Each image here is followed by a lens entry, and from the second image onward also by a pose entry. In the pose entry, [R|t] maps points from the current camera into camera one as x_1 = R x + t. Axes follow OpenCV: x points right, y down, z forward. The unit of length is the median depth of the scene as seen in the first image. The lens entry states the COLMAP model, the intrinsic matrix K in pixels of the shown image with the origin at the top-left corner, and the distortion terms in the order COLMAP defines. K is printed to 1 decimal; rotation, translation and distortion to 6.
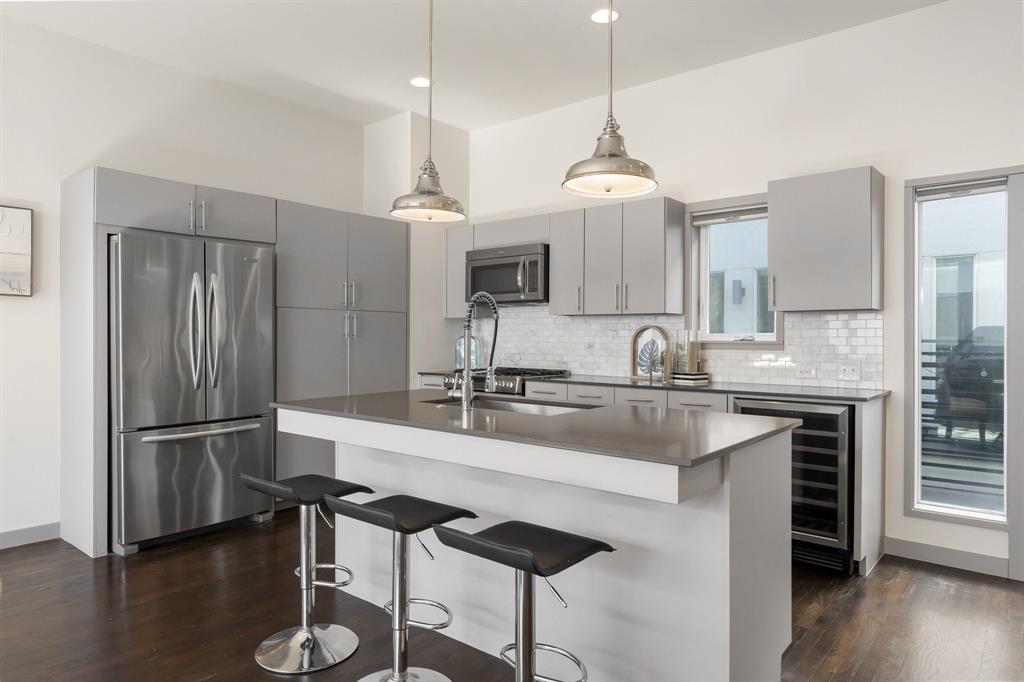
lens RADIAL K [[642.4, 0, 513.6], [0, 642.4, 340.4], [0, 0, 1]] dist [-0.000332, 0.002350]
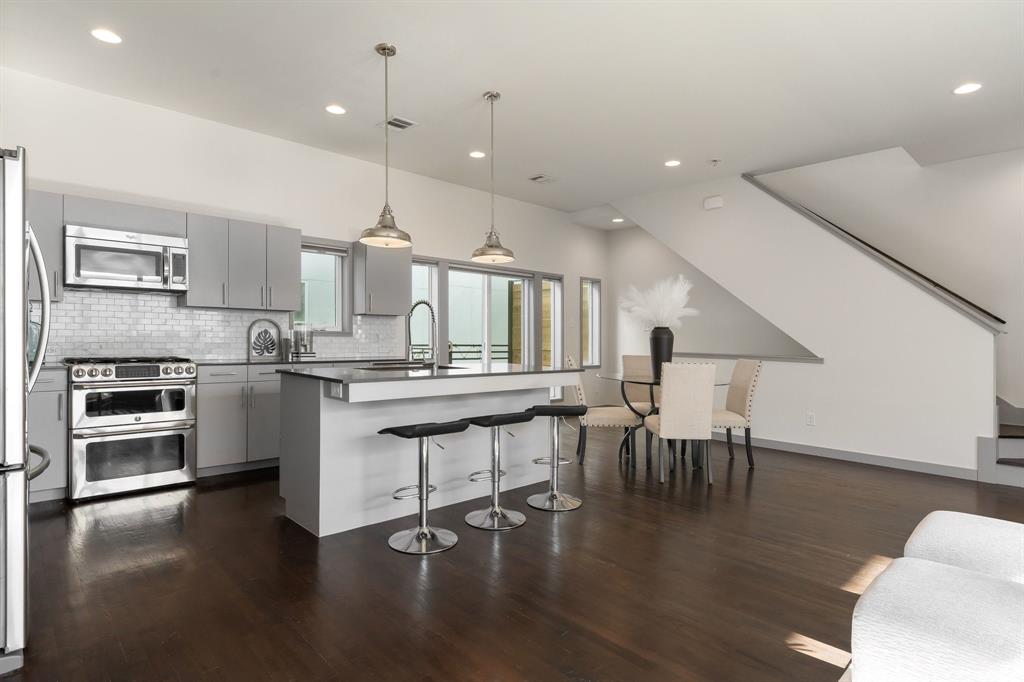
lens RADIAL K [[541.2, 0, 512.7], [0, 541.2, 332.8], [0, 0, 1]] dist [0.008259, 0.002858]
pose [[0.117450, 0.006103, 0.993060, -0.895582], [-0.005341, 0.999971, -0.005513, 0.010171], [-0.993064, -0.004656, 0.117479, 0.384914]]
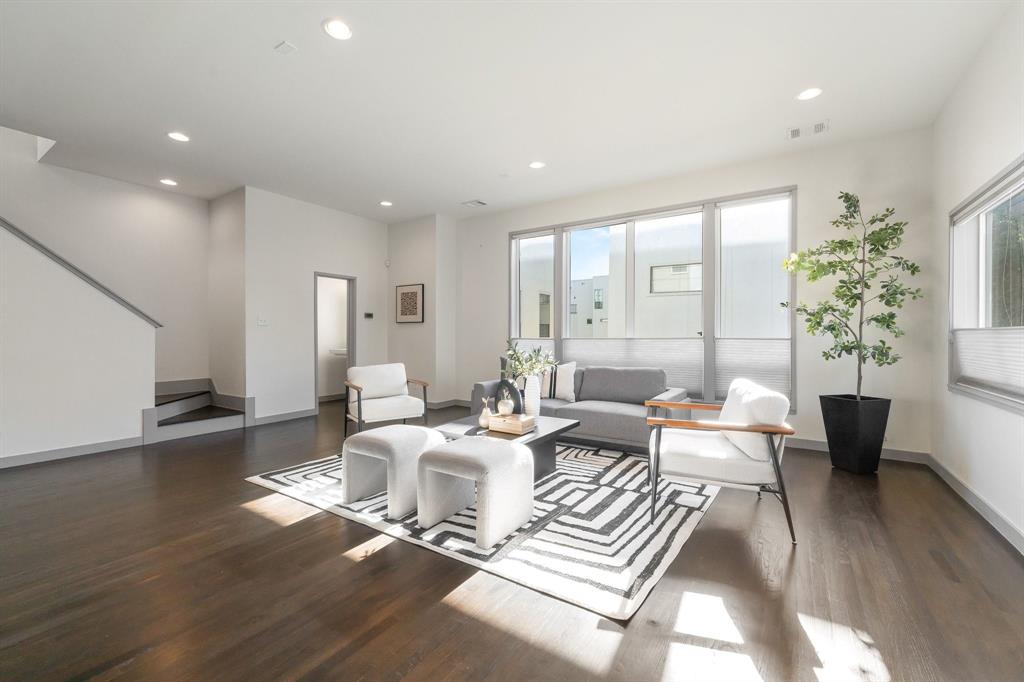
lens RADIAL K [[414.6, 0, 510.1], [0, 414.6, 336.2], [0, 0, 1]] dist [0.001774, -0.000582]
pose [[-0.993404, -0.000807, -0.114662, -0.493898], [-0.001929, 0.999951, 0.009679, 0.011863], [0.114649, 0.009836, -0.993357, 0.727076]]
